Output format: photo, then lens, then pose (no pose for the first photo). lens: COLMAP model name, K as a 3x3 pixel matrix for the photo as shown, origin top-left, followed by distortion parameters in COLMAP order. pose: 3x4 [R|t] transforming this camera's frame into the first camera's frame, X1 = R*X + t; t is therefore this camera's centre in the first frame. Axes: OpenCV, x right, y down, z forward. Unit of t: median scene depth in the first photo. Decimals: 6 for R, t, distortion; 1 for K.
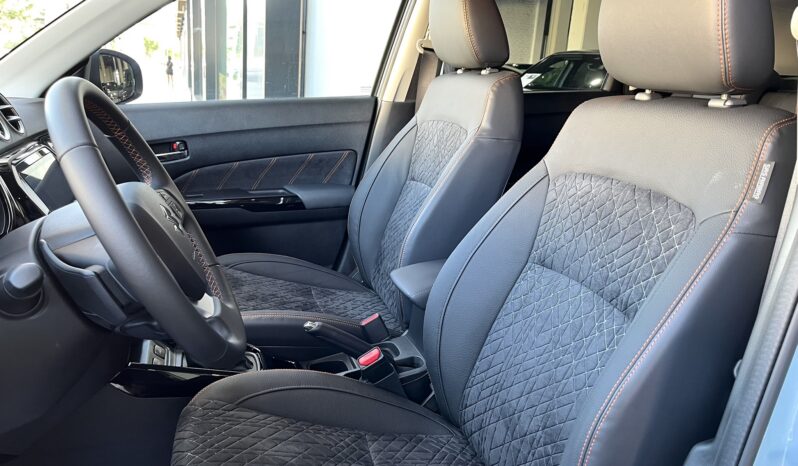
lens RADIAL K [[628.1, 0, 399.5], [0, 628.1, 234.2], [0, 0, 1]] dist [0.045226, -0.070240]
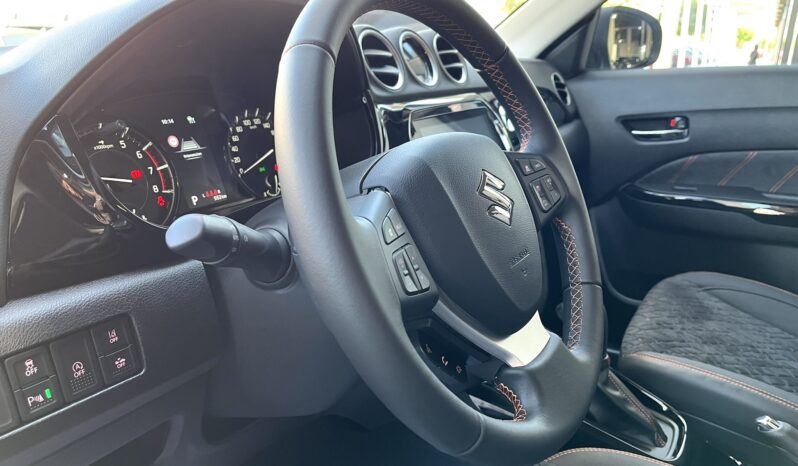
lens RADIAL K [[628.1, 0, 393.8], [0, 628.1, 230.3], [0, 0, 1]] dist [0.045226, -0.070240]
pose [[0.661669, 0.192860, -0.724568, 0.012343], [-0.189455, 0.978000, 0.087308, -0.010817], [0.725466, 0.079505, 0.683651, 0.216016]]
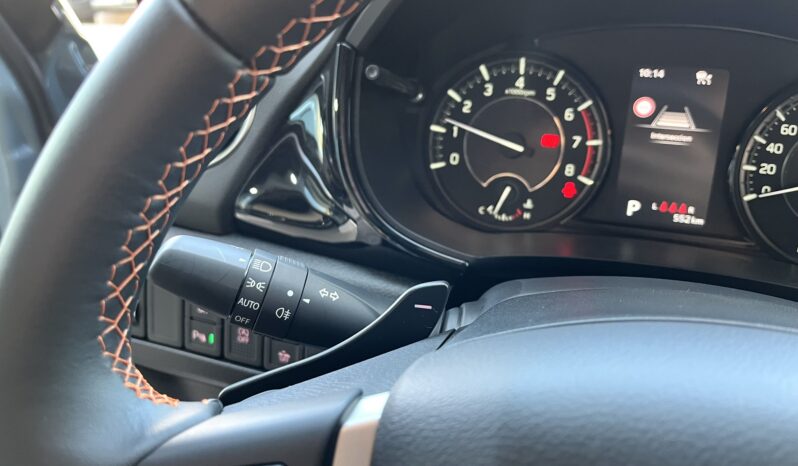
lens RADIAL K [[628.1, 0, 391.4], [0, 628.1, 231.7], [0, 0, 1]] dist [0.045226, -0.070240]
pose [[-0.545897, 0.343552, -0.764179, -0.109236], [-0.239077, 0.810277, 0.535063, -0.067037], [0.803019, 0.474787, -0.360192, 0.396042]]
